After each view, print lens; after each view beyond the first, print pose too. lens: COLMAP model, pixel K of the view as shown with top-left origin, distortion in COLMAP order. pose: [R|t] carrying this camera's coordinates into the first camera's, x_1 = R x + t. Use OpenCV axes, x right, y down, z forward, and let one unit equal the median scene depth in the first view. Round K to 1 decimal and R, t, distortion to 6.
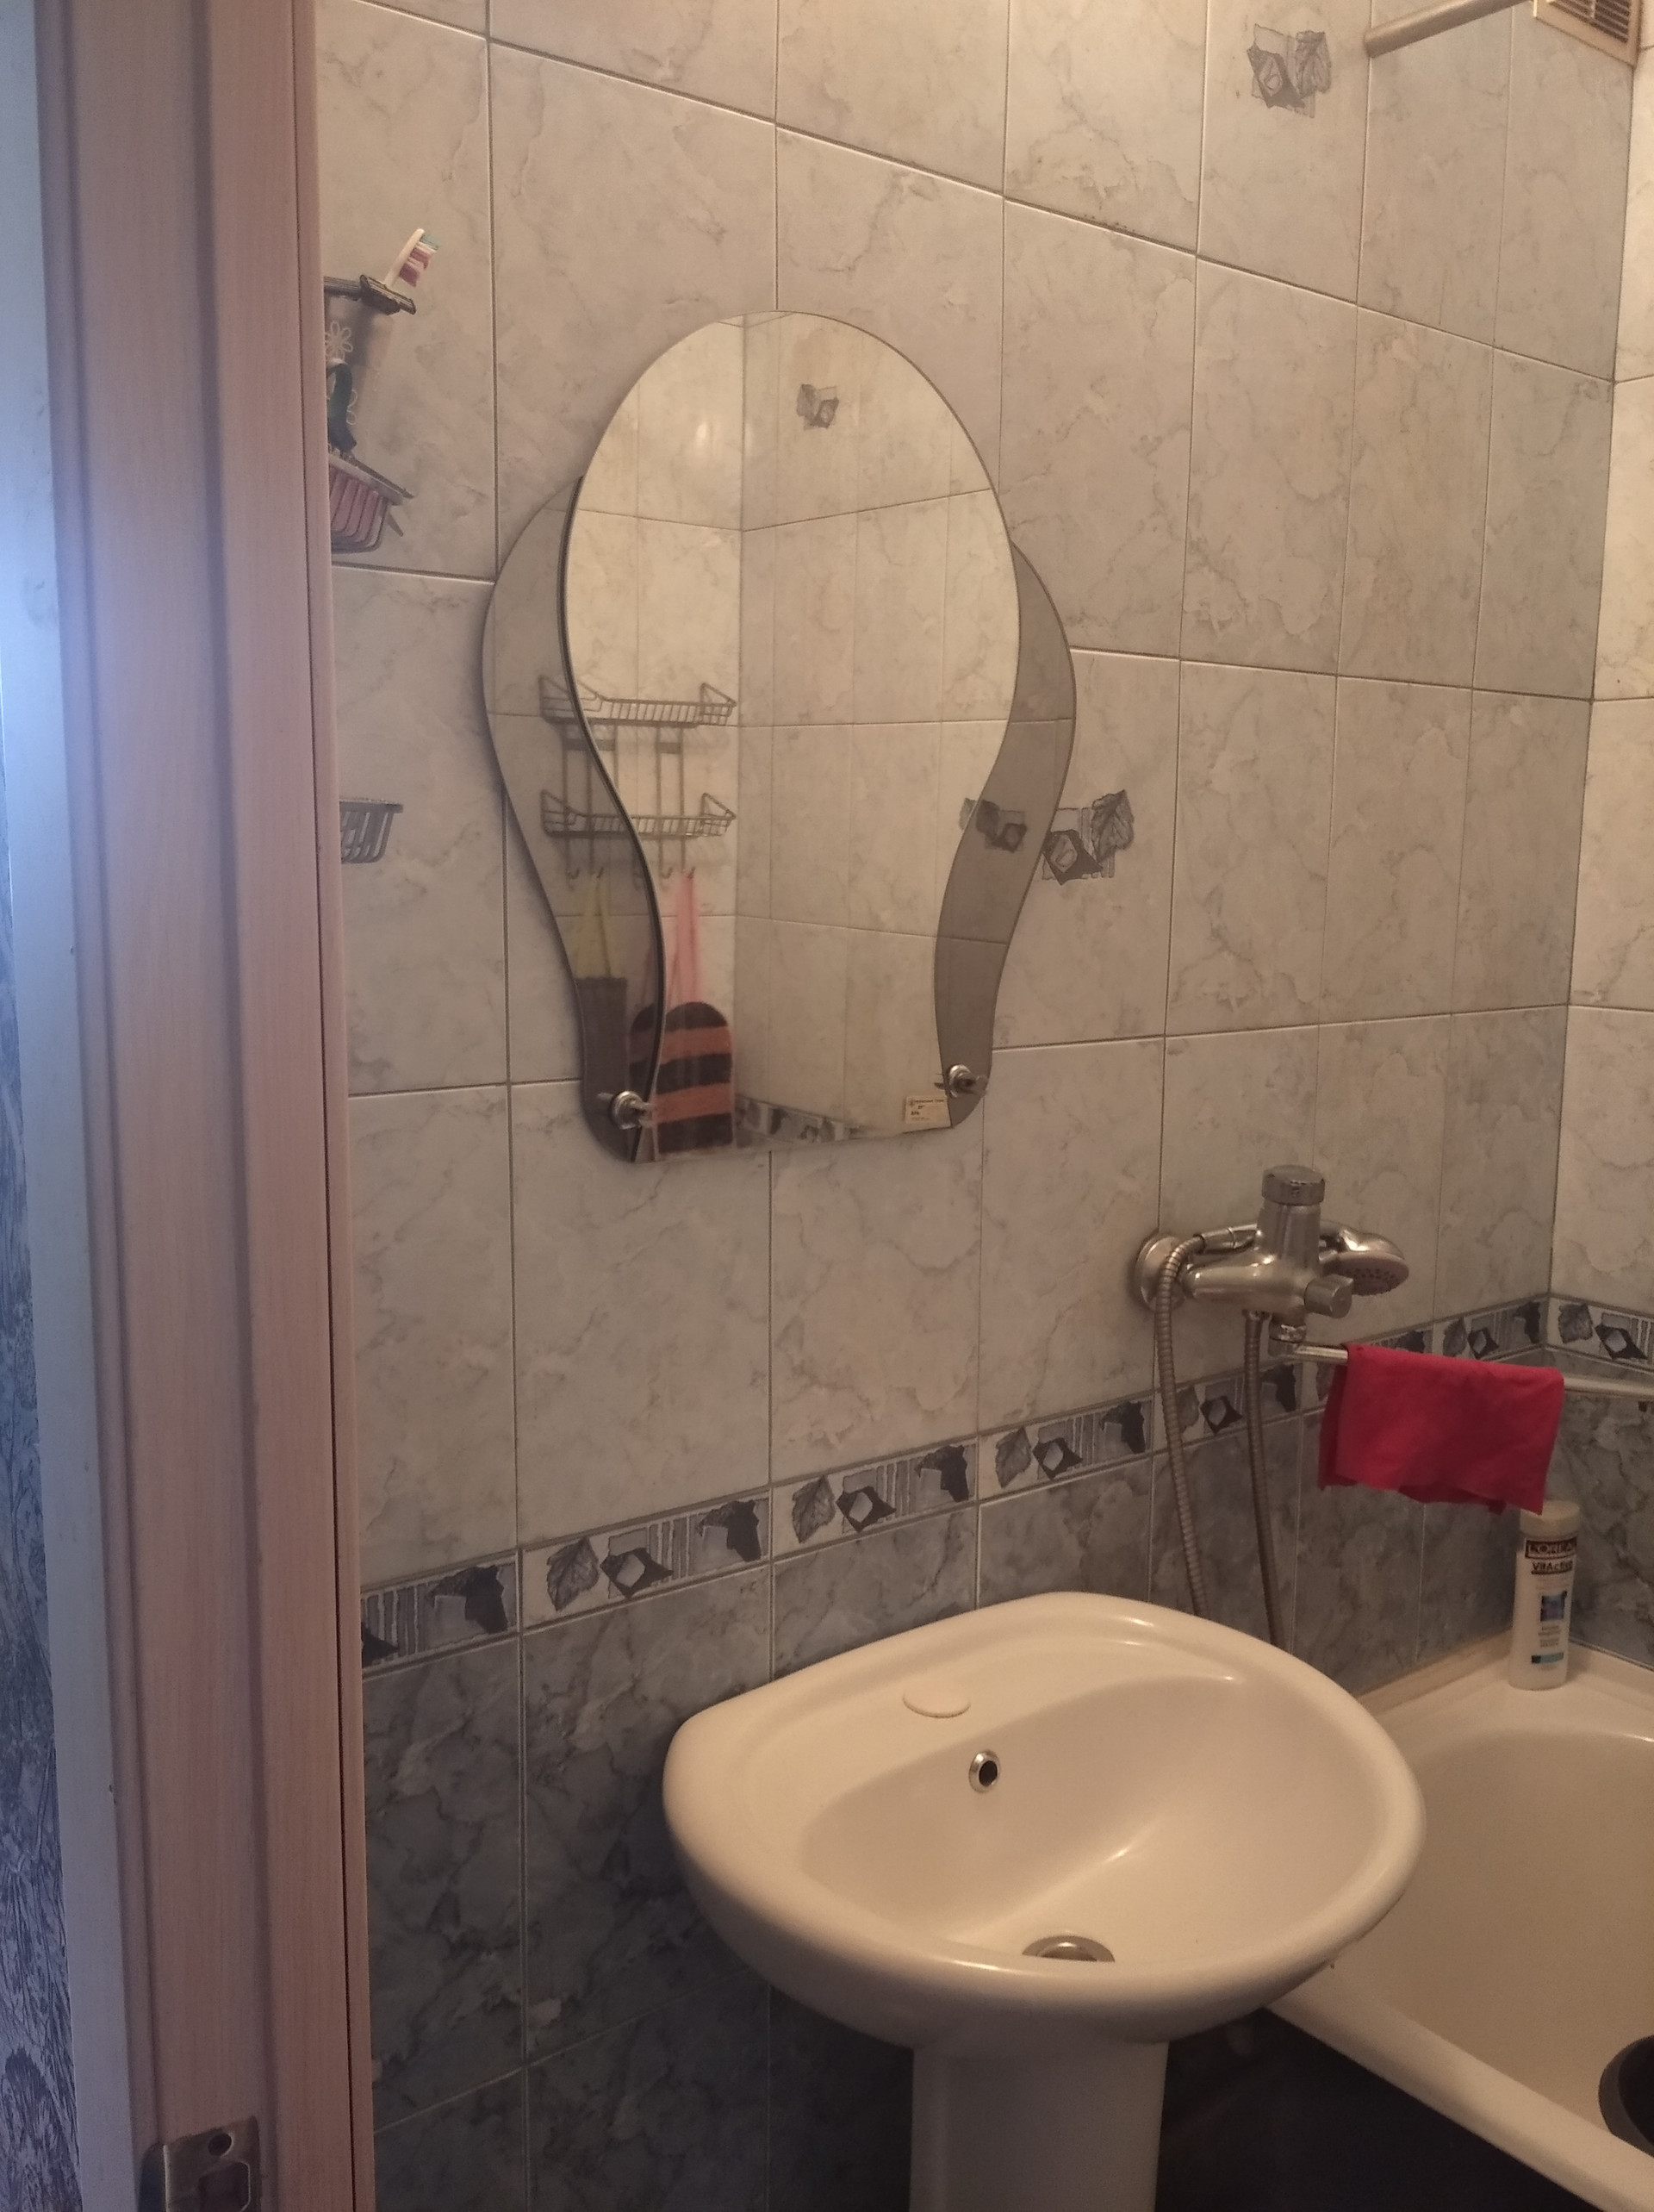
lens RADIAL K [[1807.4, 0, 827.0], [0, 1807.4, 1106.0], [0, 0, 1]] dist [0.067923, -0.115761]
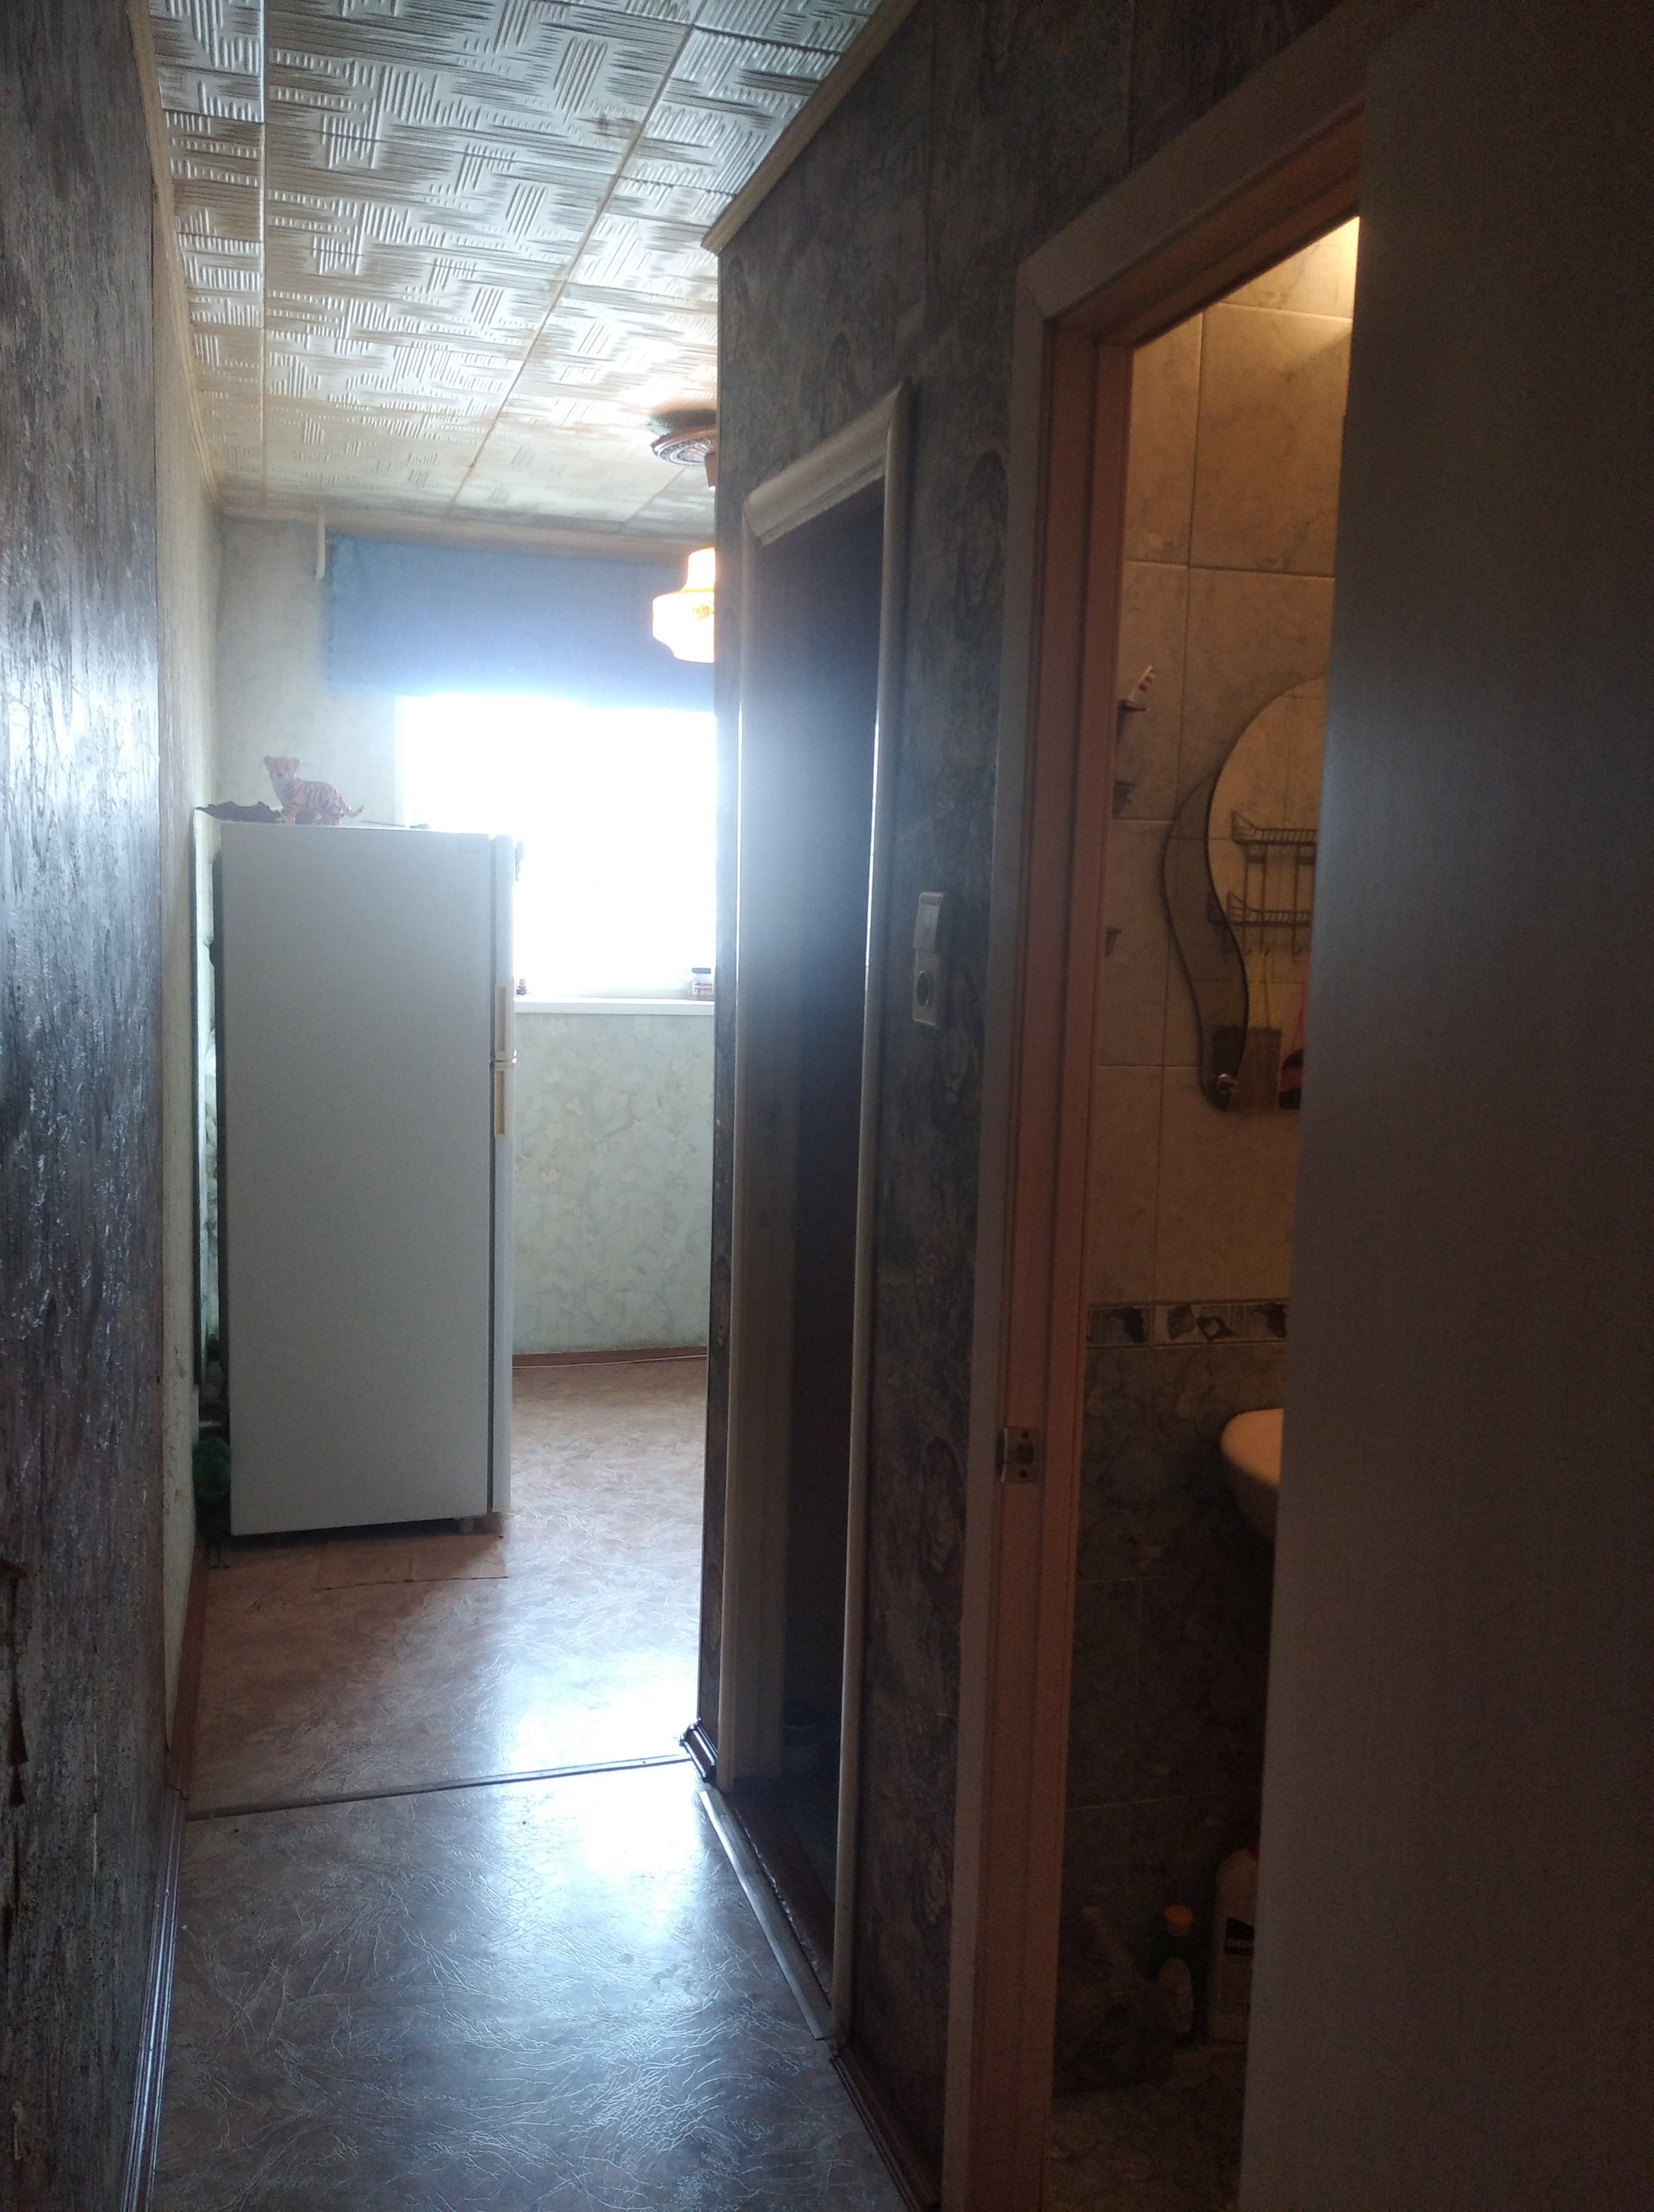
lens RADIAL K [[1807.4, 0, 827.0], [0, 1807.4, 1106.0], [0, 0, 1]] dist [0.067923, -0.115761]
pose [[0.930689, 0.060314, -0.360804, 0.190437], [-0.071232, 0.997314, -0.017025, 0.087316], [0.358808, 0.041546, 0.932486, -0.936377]]
